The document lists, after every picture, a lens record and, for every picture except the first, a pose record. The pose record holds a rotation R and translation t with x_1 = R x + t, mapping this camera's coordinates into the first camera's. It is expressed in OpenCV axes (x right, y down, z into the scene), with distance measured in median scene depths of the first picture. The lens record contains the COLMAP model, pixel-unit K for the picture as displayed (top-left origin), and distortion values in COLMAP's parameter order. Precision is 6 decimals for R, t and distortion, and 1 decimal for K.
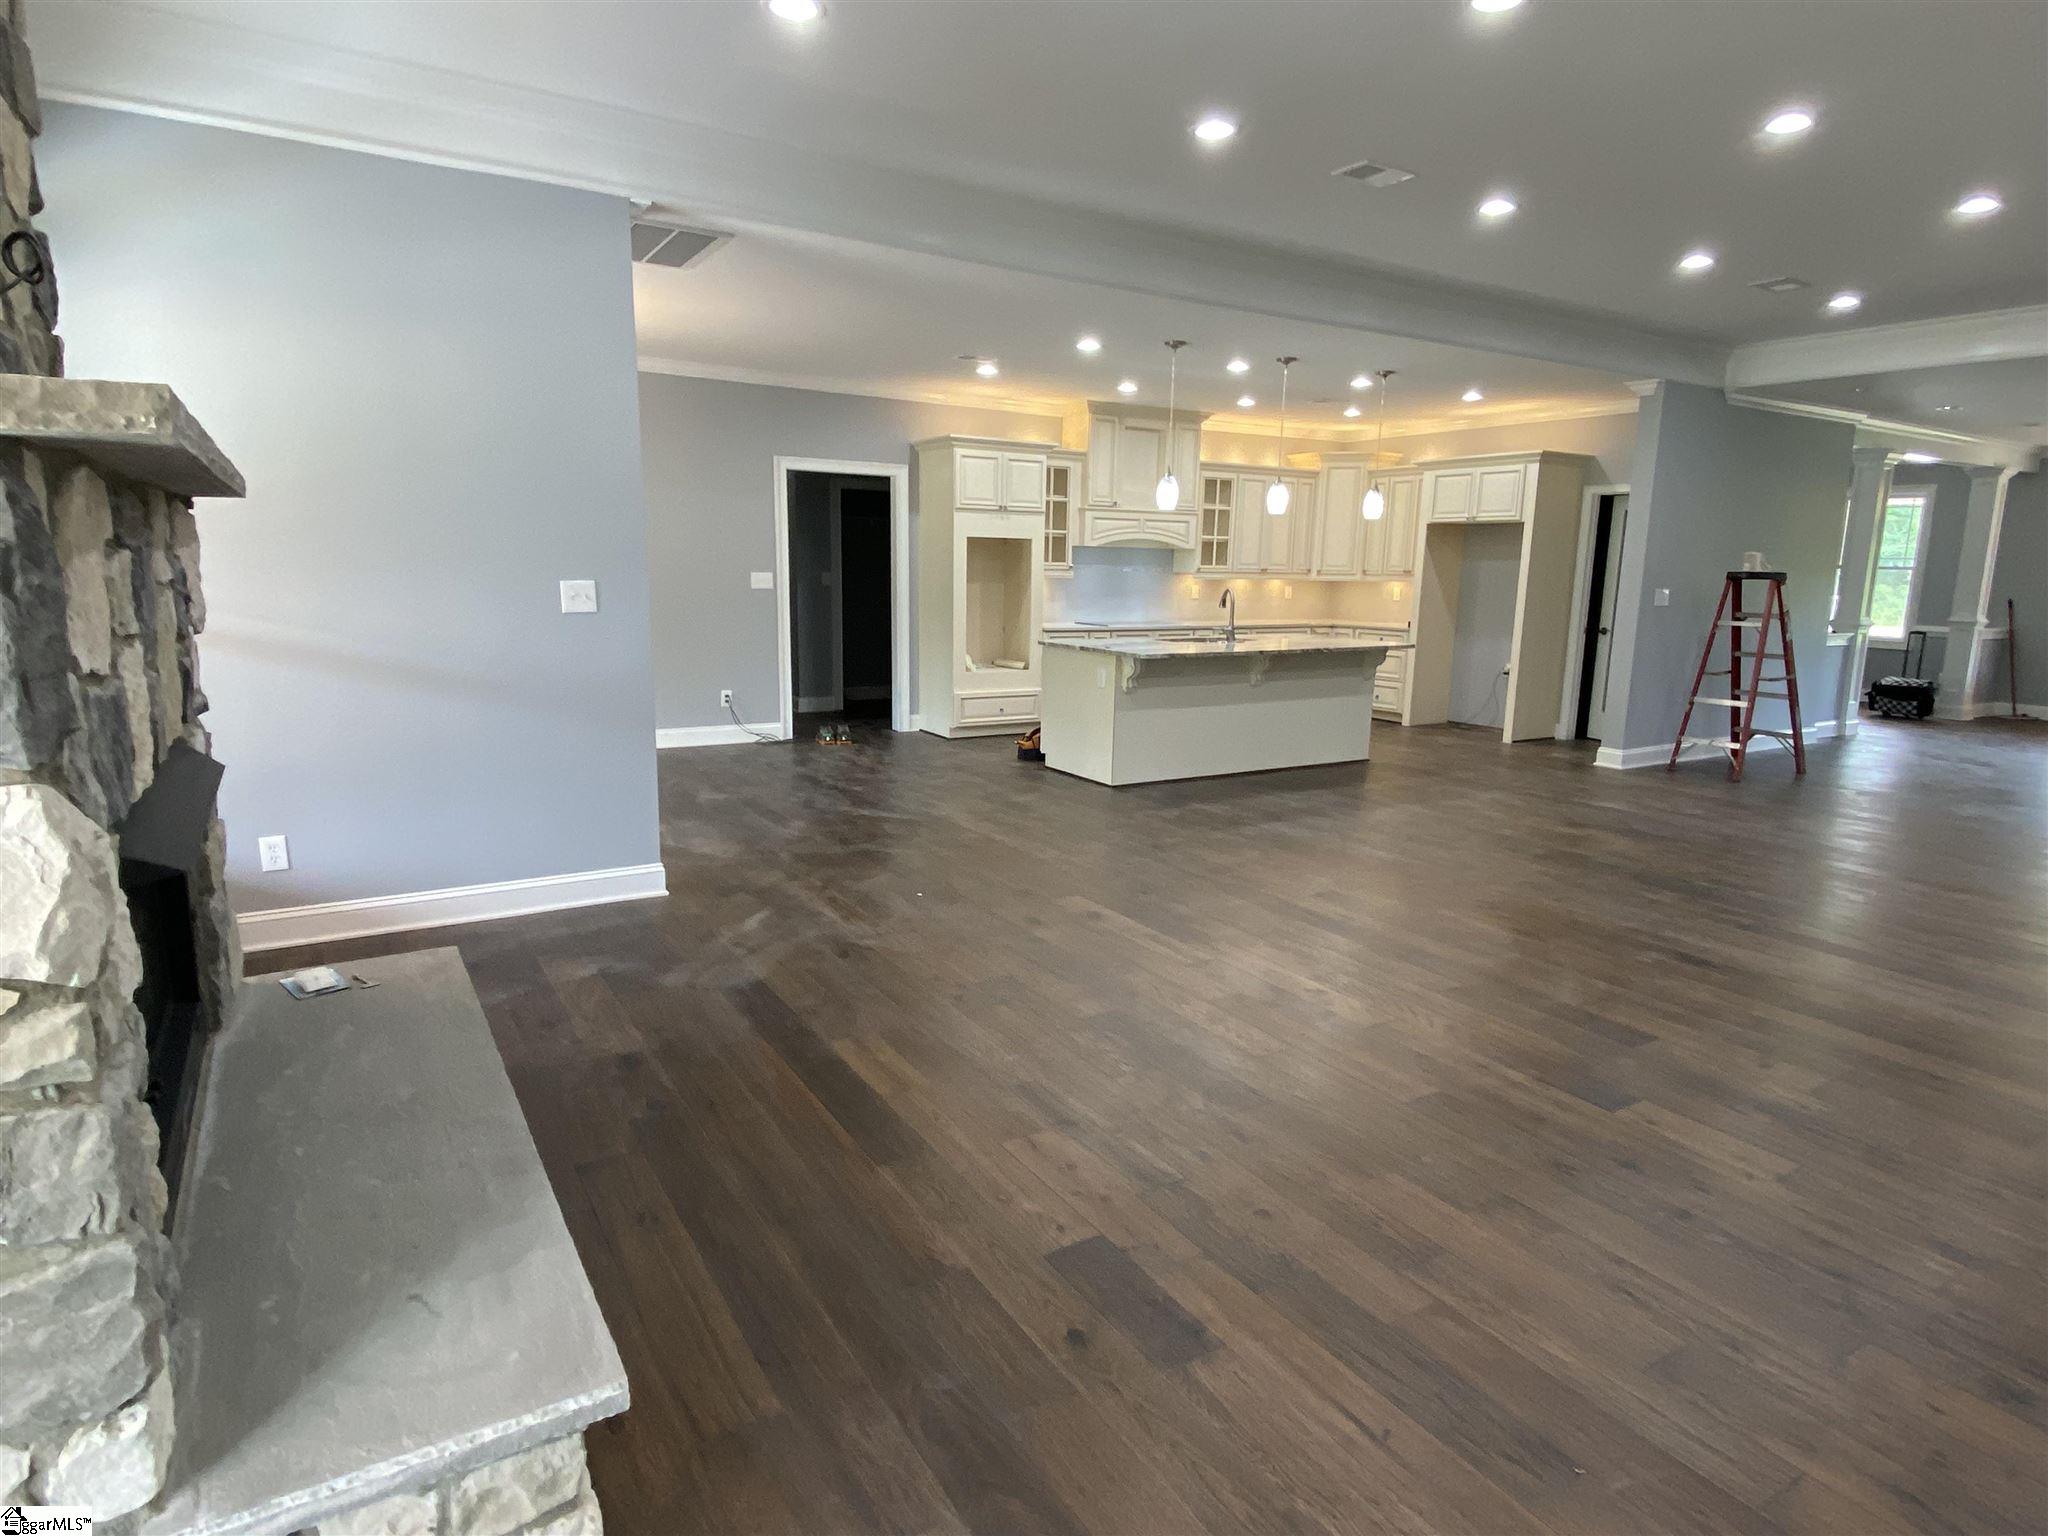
lens RADIAL K [[1151.6, 0, 988.4], [0, 1151.6, 766.4], [0, 0, 1]] dist [0.007567, -0.000582]
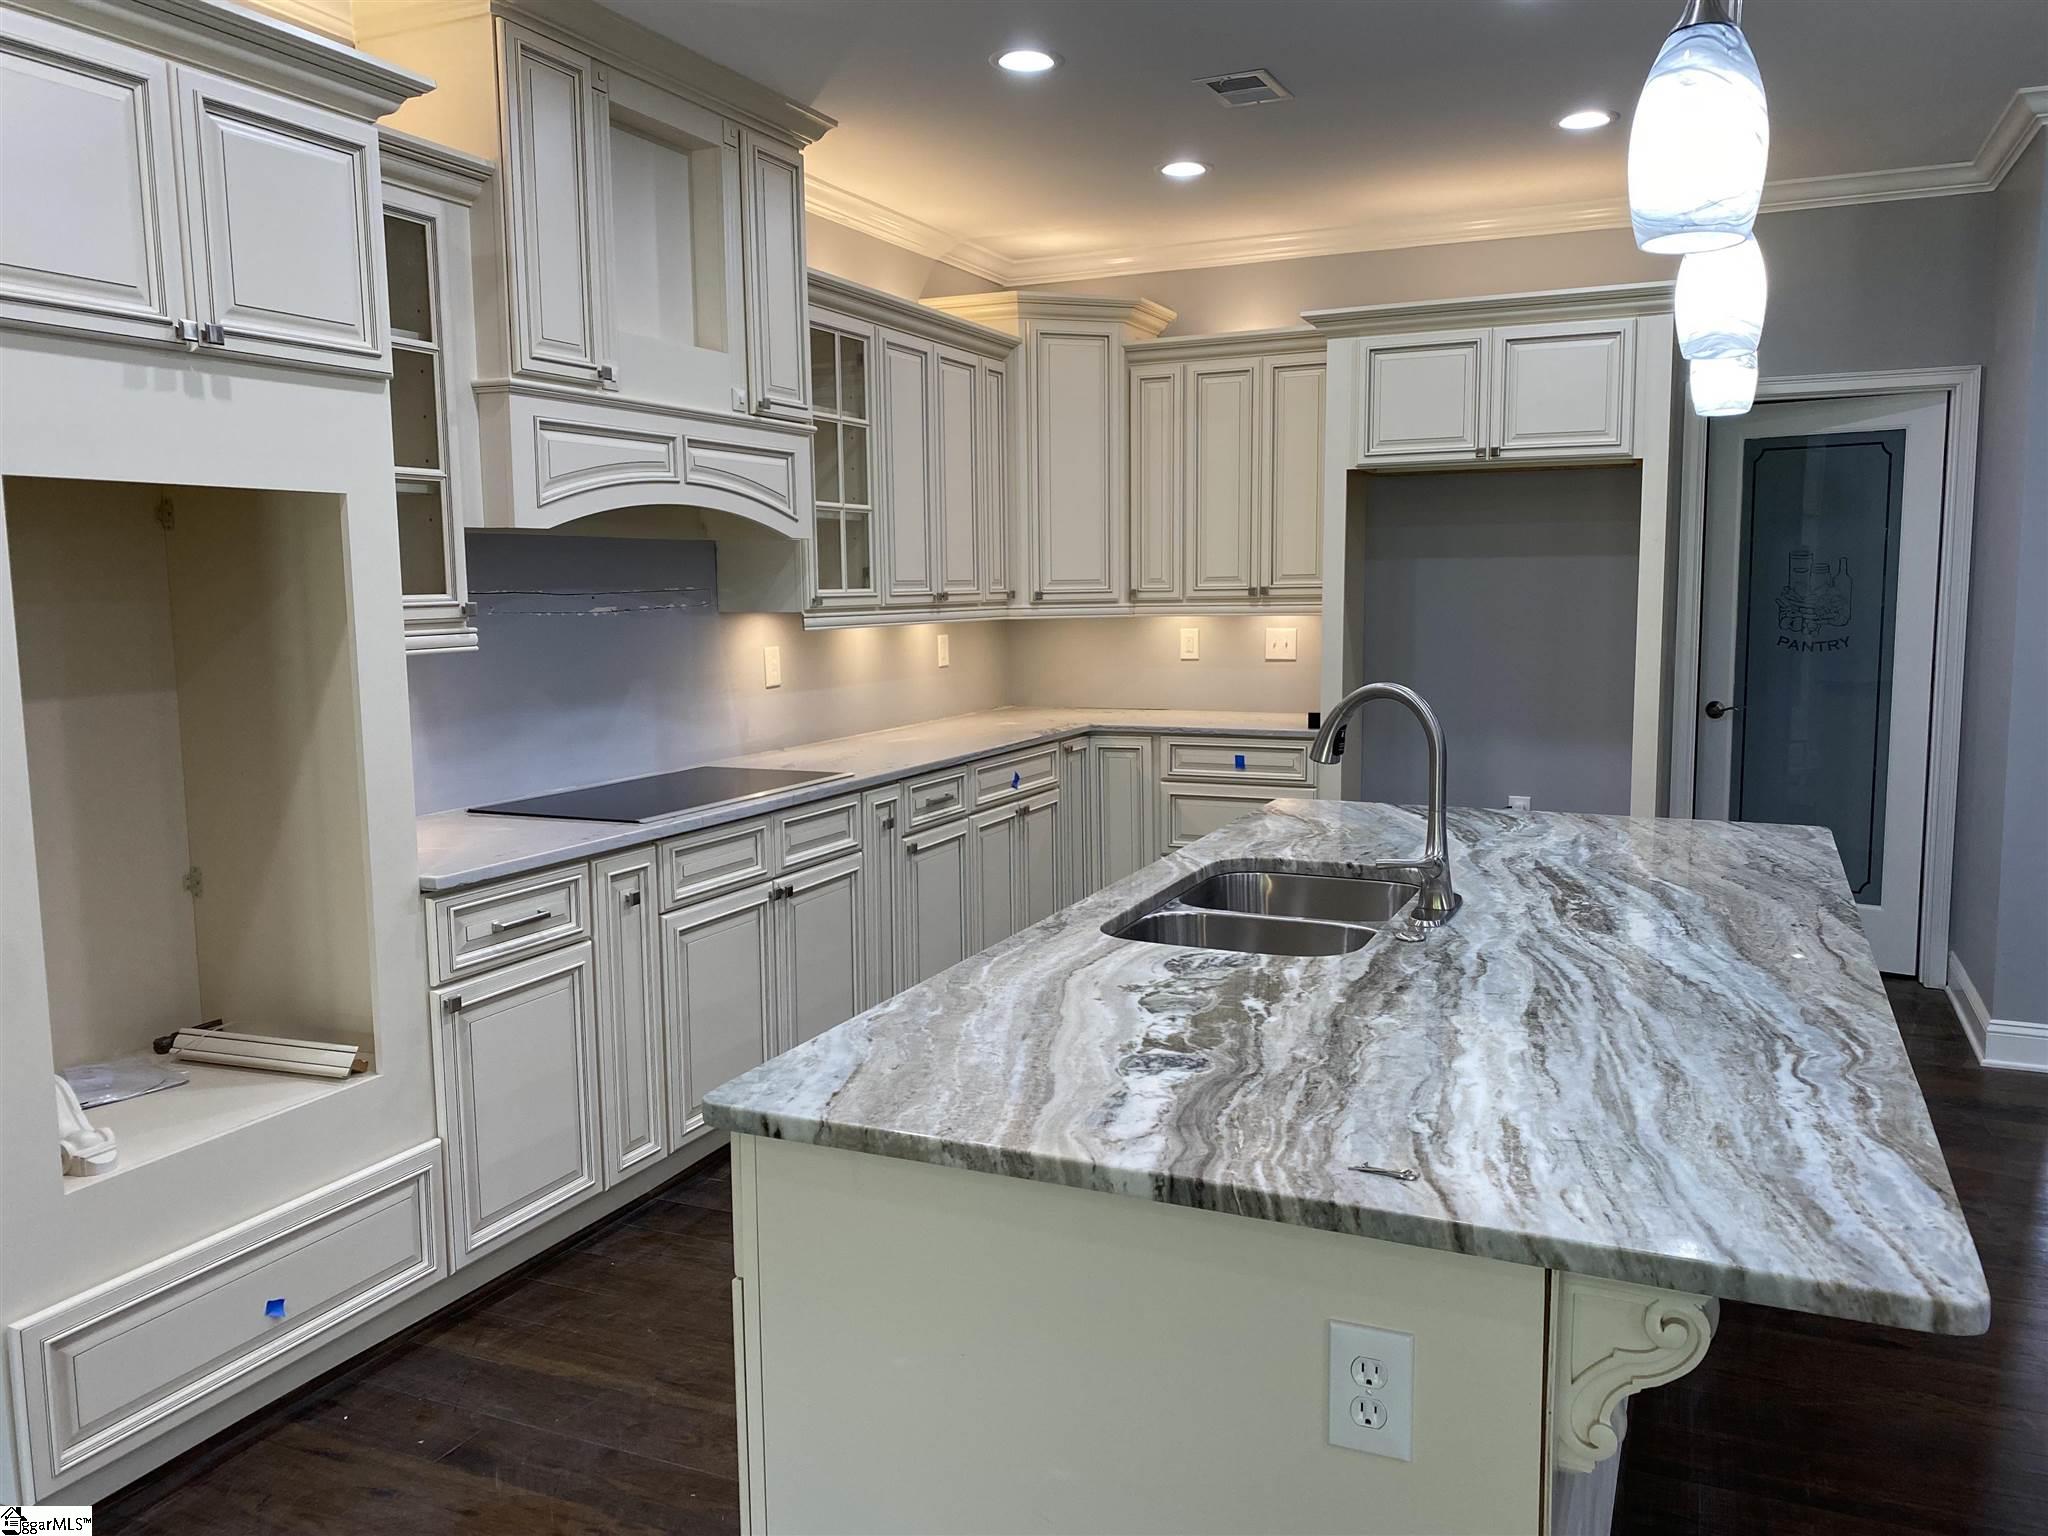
lens RADIAL K [[1559.6, 0, 1024.0], [0, 1559.6, 768.0], [0, 0, 1]] dist [0.097265, -0.208435]
pose [[0.813797, -0.095022, 0.573328, -0.031034], [0.124445, 0.992151, -0.012204, -0.114504], [-0.567668, 0.081279, 0.819235, 0.621521]]
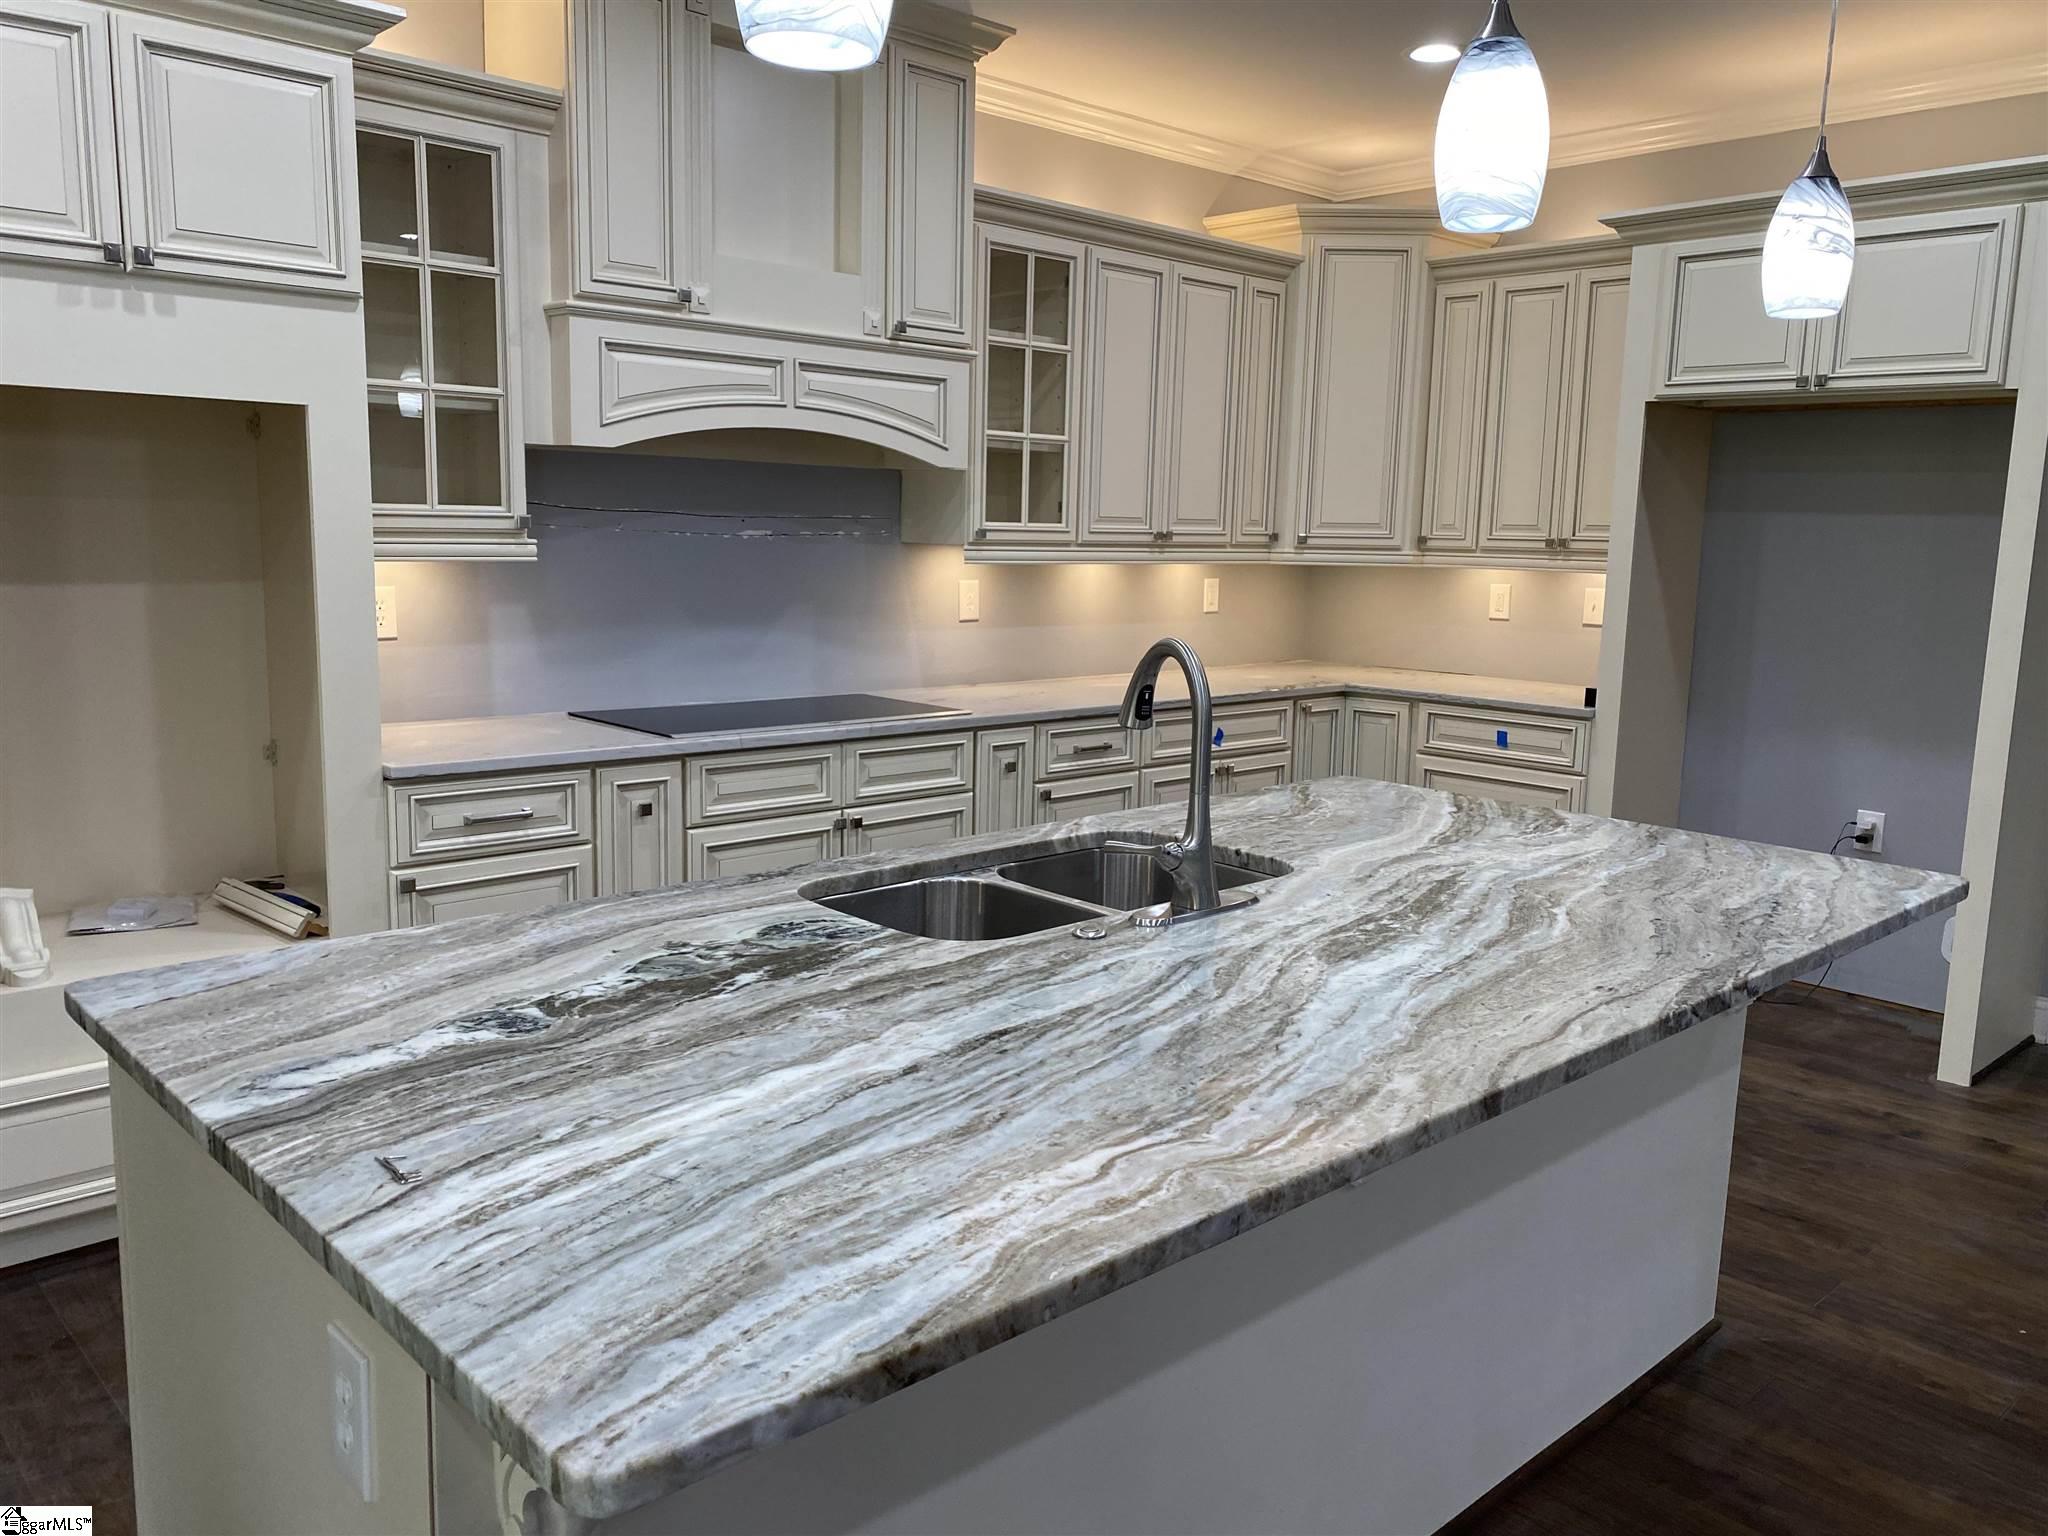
lens RADIAL K [[1563.5, 0, 1024.0], [0, 1563.5, 768.0], [0, 0, 1]] dist [0.076094, -0.131333]
pose [[0.974343, -0.027054, 0.223438, 0.098169], [0.029806, 0.999516, -0.008954, -0.104634], [-0.223088, 0.015384, 0.974677, 0.589396]]
